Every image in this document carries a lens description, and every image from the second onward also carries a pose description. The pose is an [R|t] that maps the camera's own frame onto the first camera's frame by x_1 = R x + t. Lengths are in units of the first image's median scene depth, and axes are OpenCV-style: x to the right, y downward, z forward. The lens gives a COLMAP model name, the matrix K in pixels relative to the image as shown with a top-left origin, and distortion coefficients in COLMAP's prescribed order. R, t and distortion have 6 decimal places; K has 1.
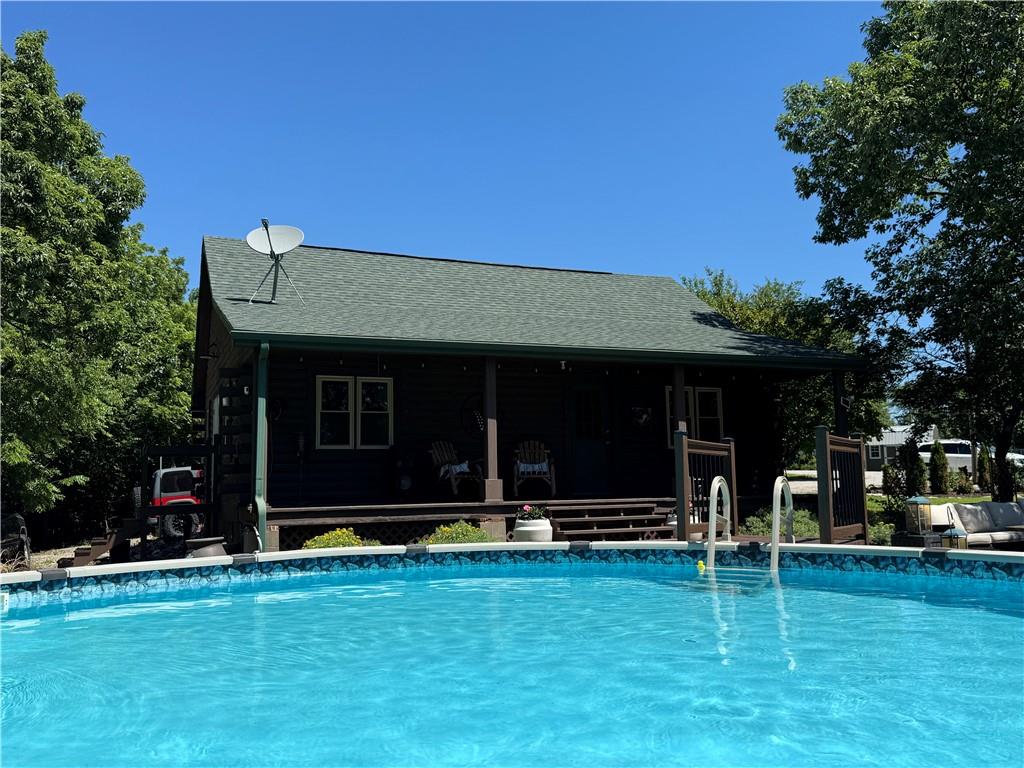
lens RADIAL K [[903.0, 0, 512.0], [0, 903.0, 384.0], [0, 0, 1]] dist [0.154475, -0.282918]
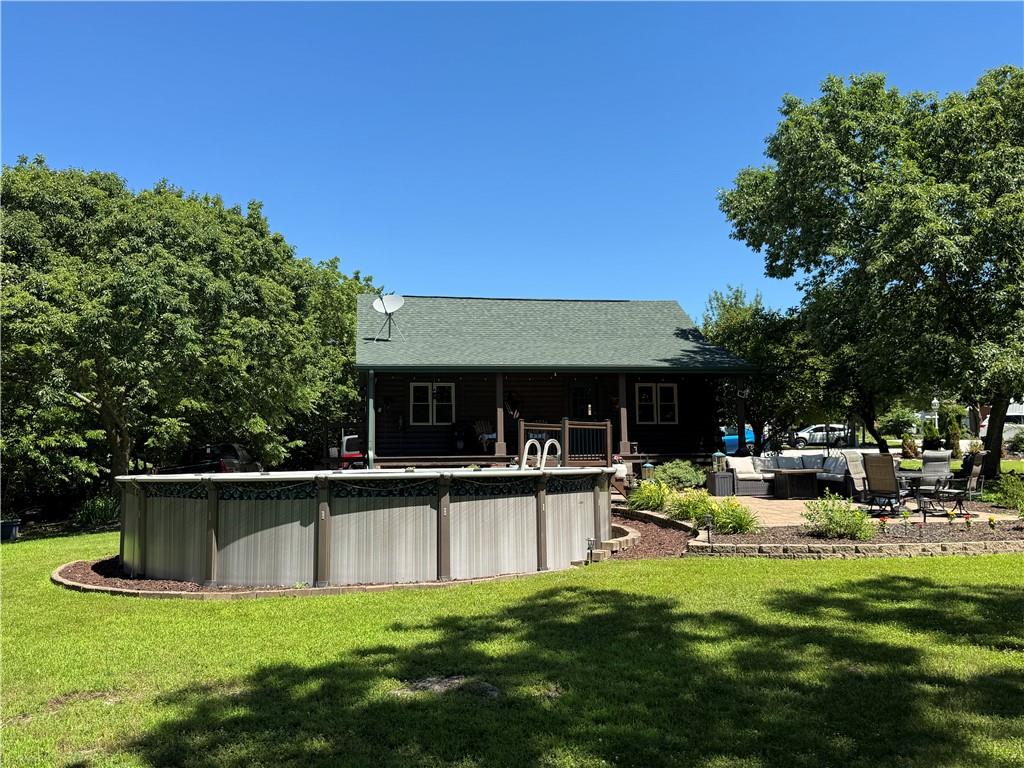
lens RADIAL K [[903.0, 0, 512.0], [0, 903.0, 384.0], [0, 0, 1]] dist [0.154475, -0.282918]
pose [[0.974508, -0.011703, -0.224049, 0.360507], [0.019395, 0.999294, 0.032162, -0.058803], [0.223515, -0.035687, 0.974047, -0.639020]]
